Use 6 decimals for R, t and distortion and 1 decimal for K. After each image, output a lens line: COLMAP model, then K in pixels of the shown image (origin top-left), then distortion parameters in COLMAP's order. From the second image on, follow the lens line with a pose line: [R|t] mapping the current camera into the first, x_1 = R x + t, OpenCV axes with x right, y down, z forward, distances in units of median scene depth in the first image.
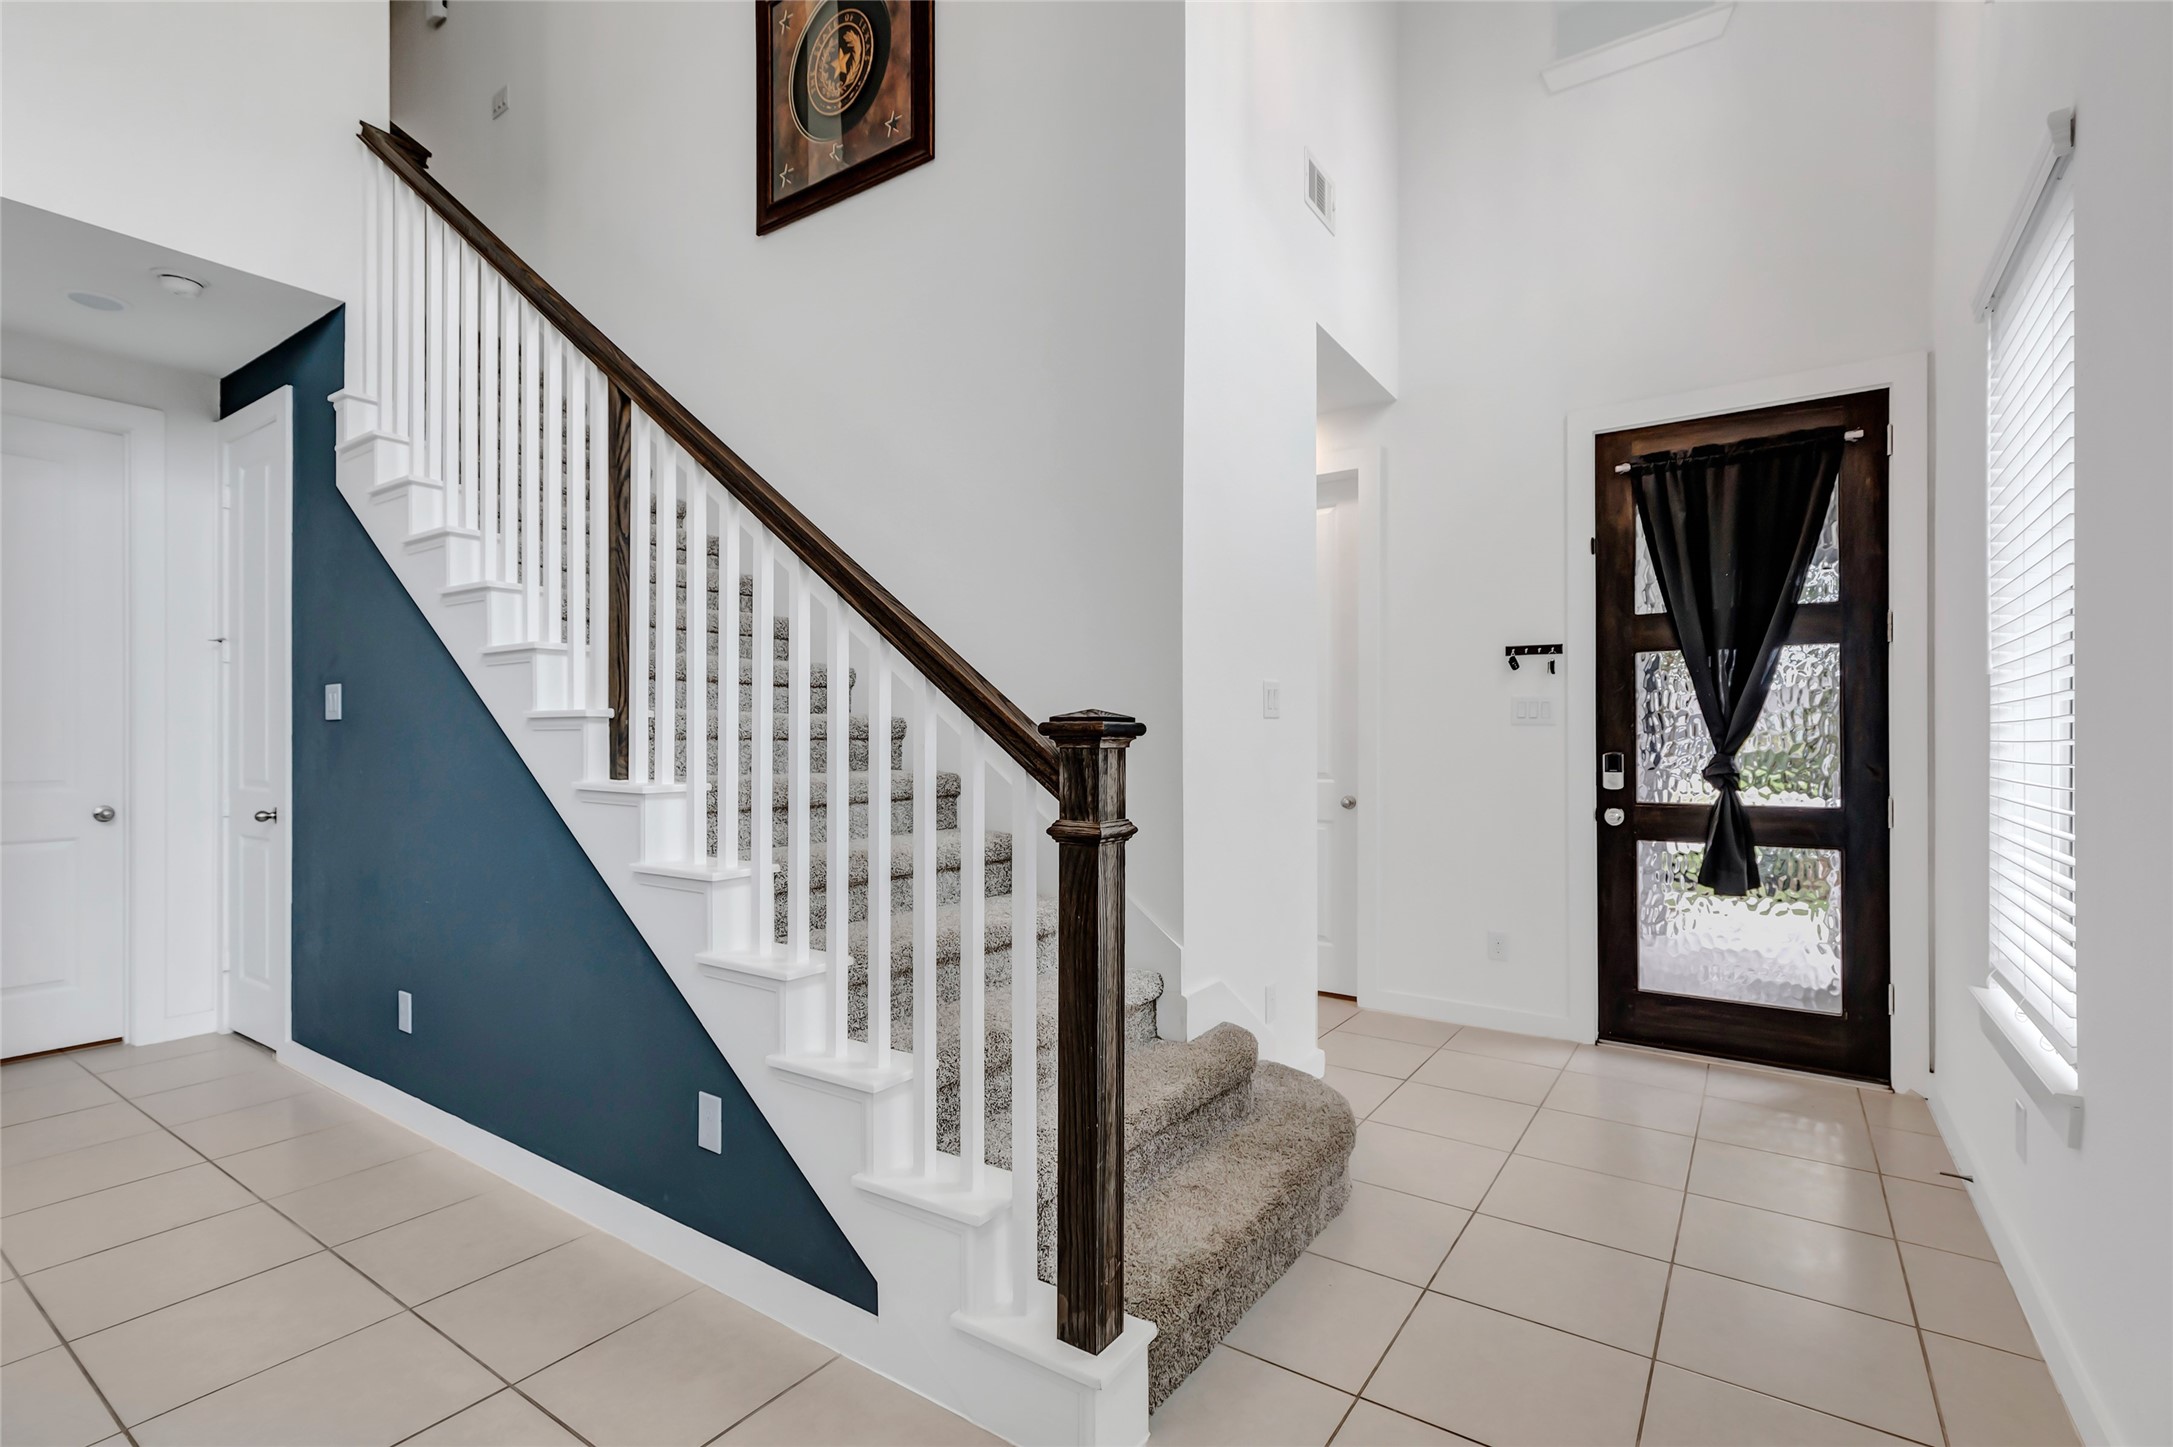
lens RADIAL K [[997.4, 0, 1091.9], [0, 997.4, 736.3], [0, 0, 1]] dist [0.012980, 0.000858]
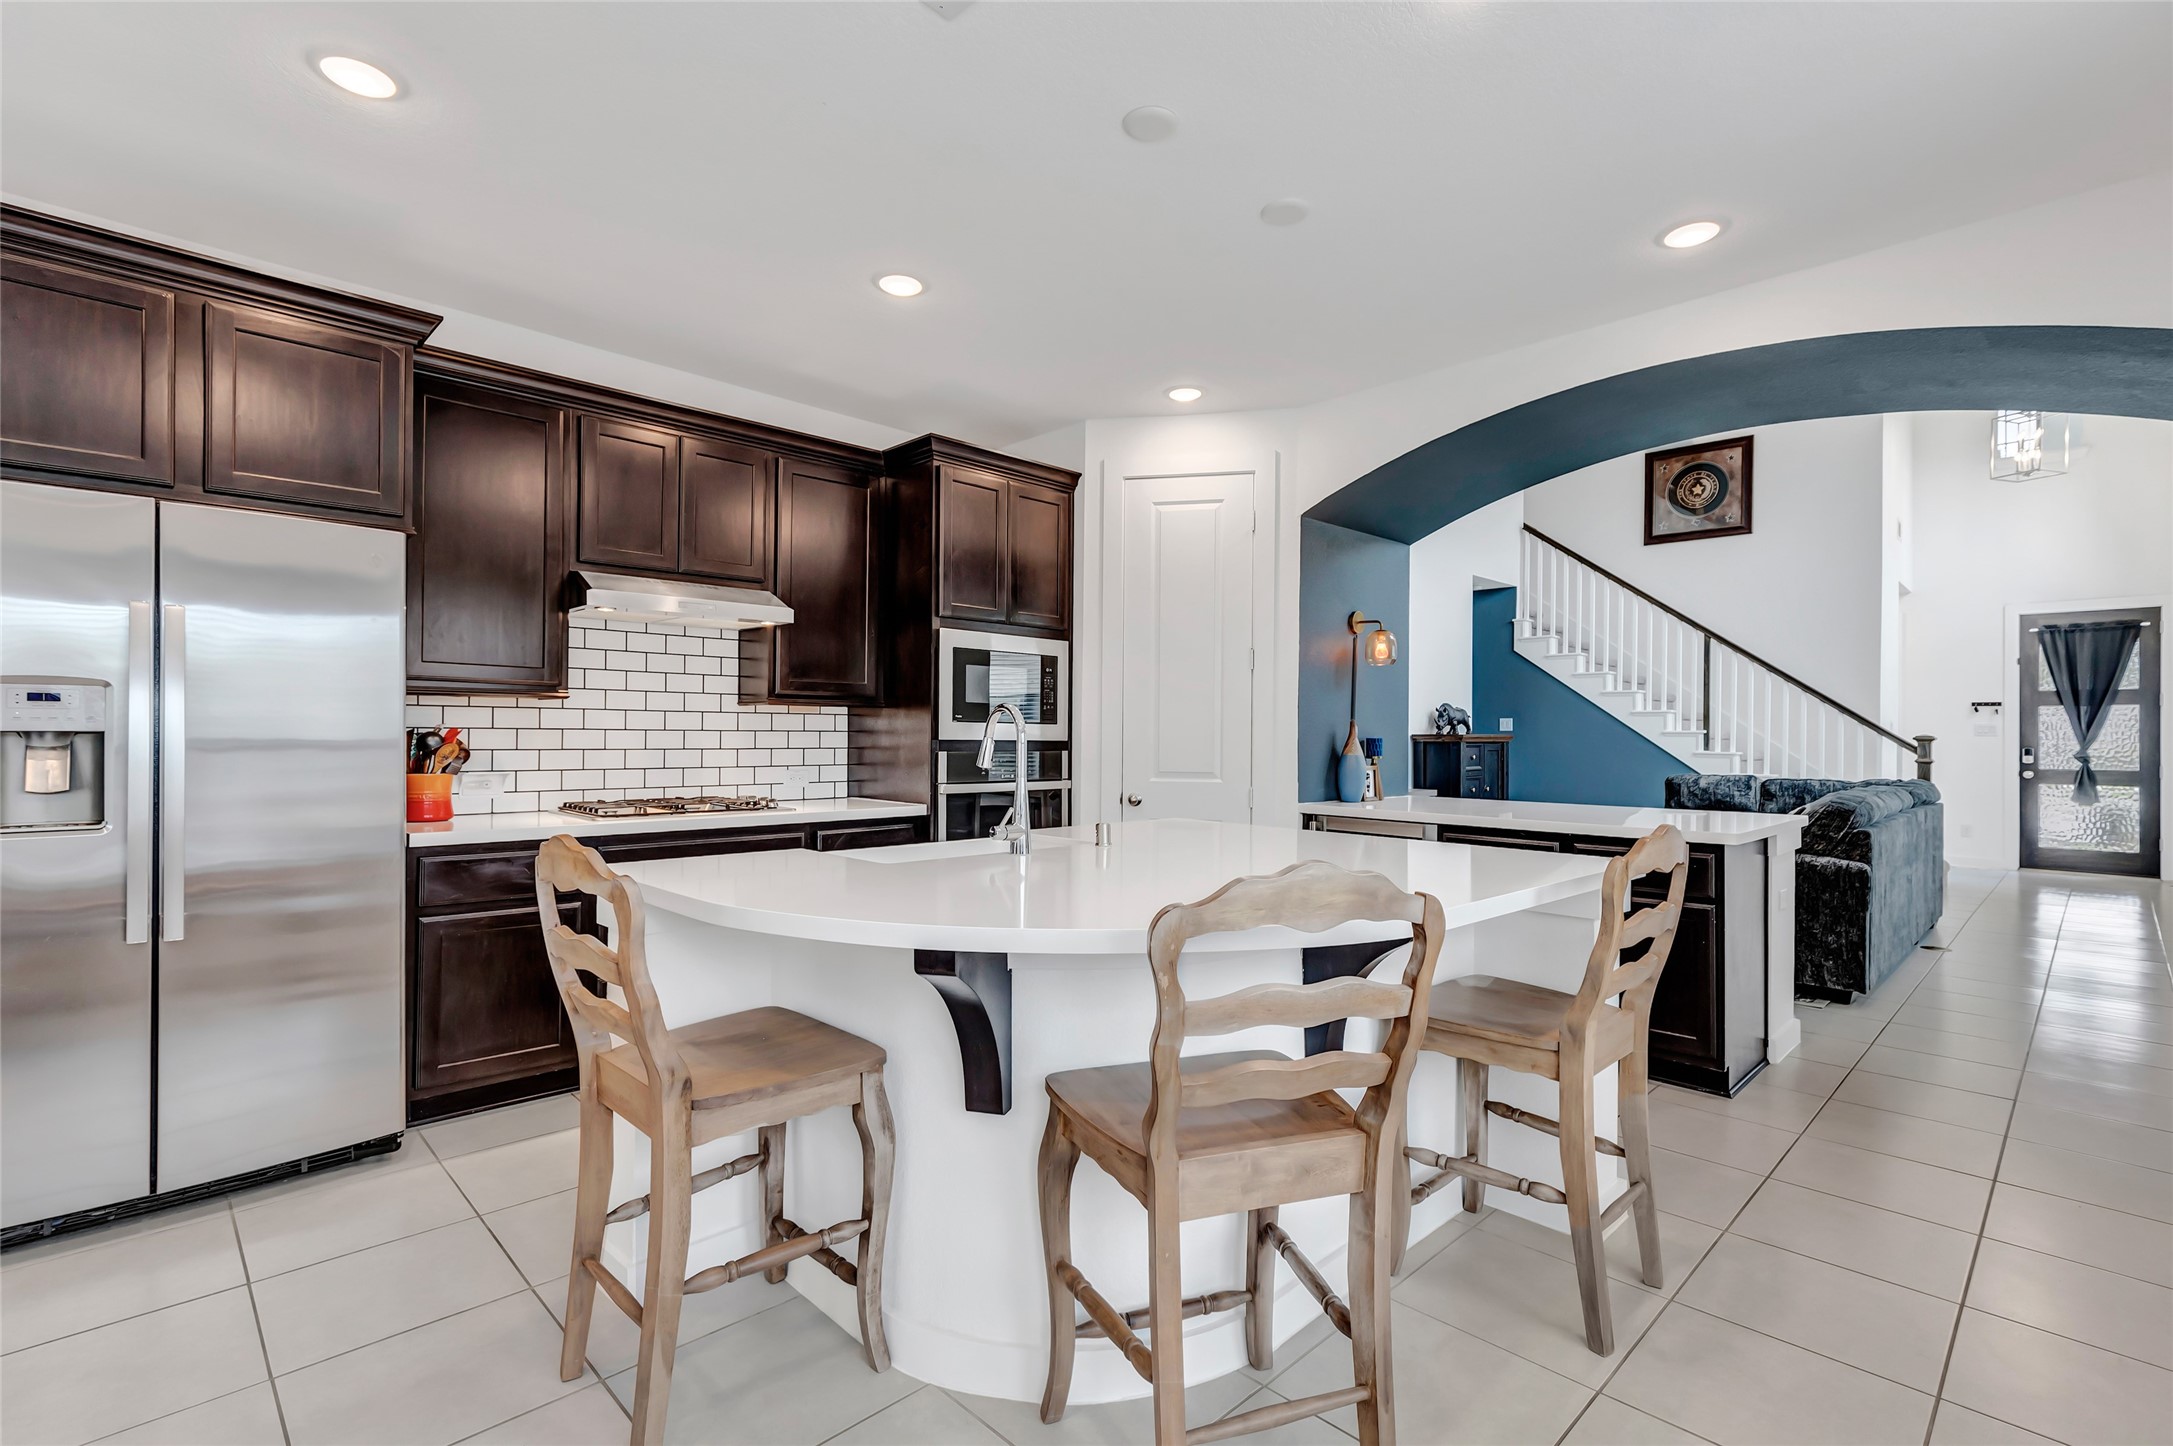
lens RADIAL K [[997.4, 0, 1091.9], [0, 997.4, 735.8], [0, 0, 1]] dist [0.012980, 0.000858]
pose [[0.983208, 0.007329, -0.182340, -1.299456], [-0.006823, 0.999971, 0.003402, -0.006199], [0.182360, -0.002100, 0.983230, -1.867434]]
